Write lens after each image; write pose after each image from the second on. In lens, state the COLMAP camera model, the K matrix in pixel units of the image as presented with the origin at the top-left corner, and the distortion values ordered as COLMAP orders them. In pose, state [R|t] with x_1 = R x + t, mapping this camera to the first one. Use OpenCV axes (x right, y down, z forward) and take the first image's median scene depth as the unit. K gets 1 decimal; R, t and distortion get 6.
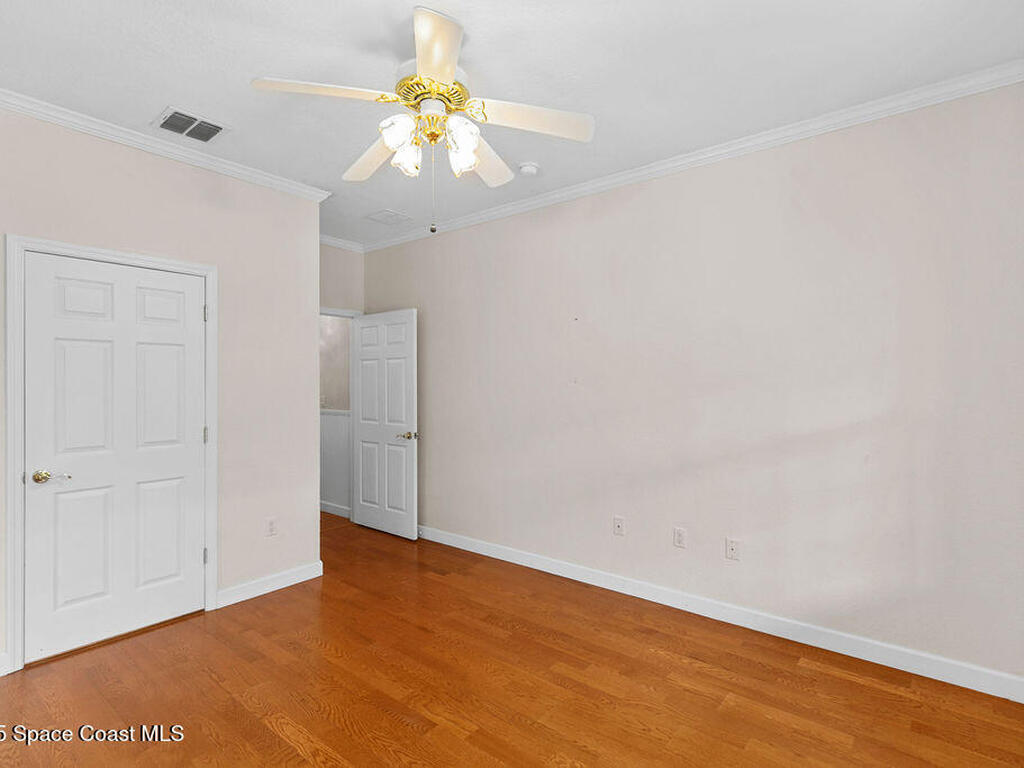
lens RADIAL K [[521.7, 0, 514.4], [0, 521.7, 381.7], [0, 0, 1]] dist [0.001807, 0.000491]
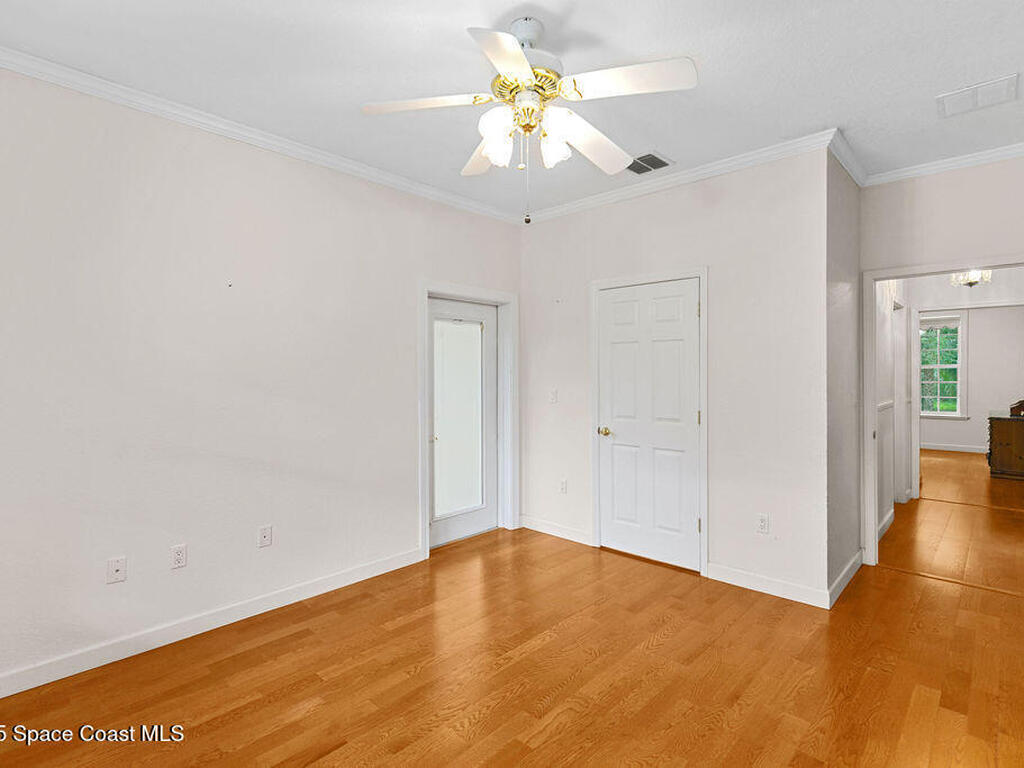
lens RADIAL K [[521.7, 0, 514.4], [0, 521.7, 381.7], [0, 0, 1]] dist [0.001807, 0.000491]
pose [[-0.066014, 0.022279, -0.997570, 0.667322], [0.007973, 0.999731, 0.021800, -0.006130], [0.997787, -0.006514, -0.066174, 0.818127]]
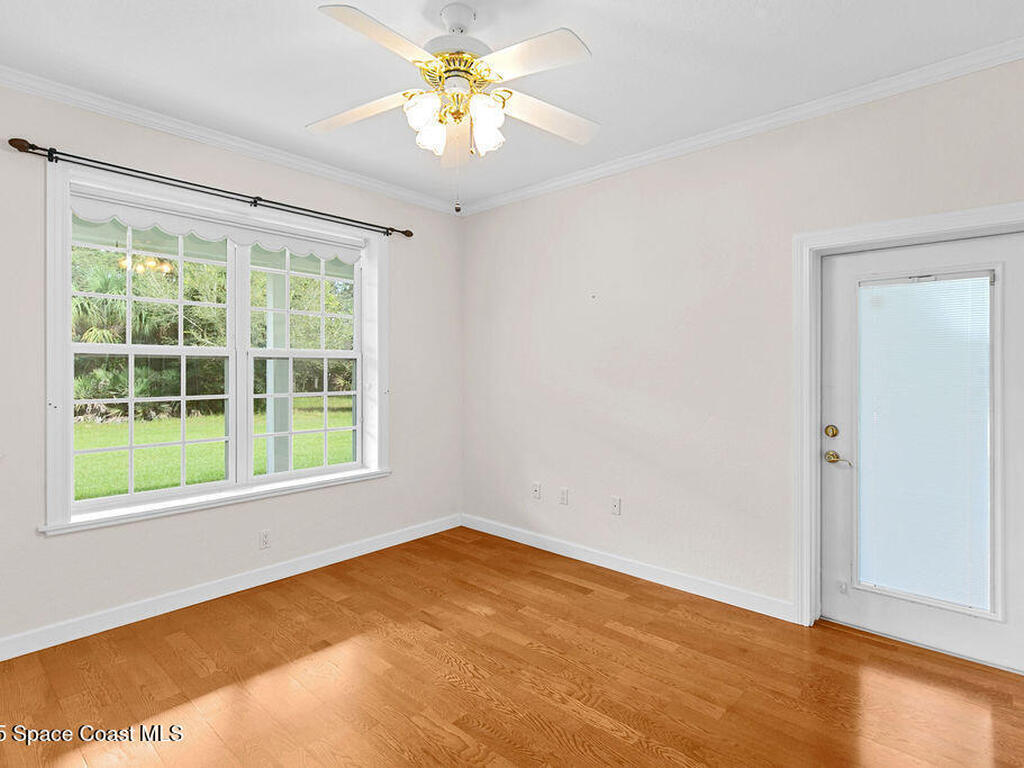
lens RADIAL K [[548.4, 0, 524.0], [0, 548.4, 366.5], [0, 0, 1]] dist [0.025837, 0.000041]
pose [[-0.999012, 0.002361, 0.044377, -0.258854], [0.001911, 0.999946, -0.010174, 0.013607], [-0.044399, -0.010079, -0.998963, 1.608813]]
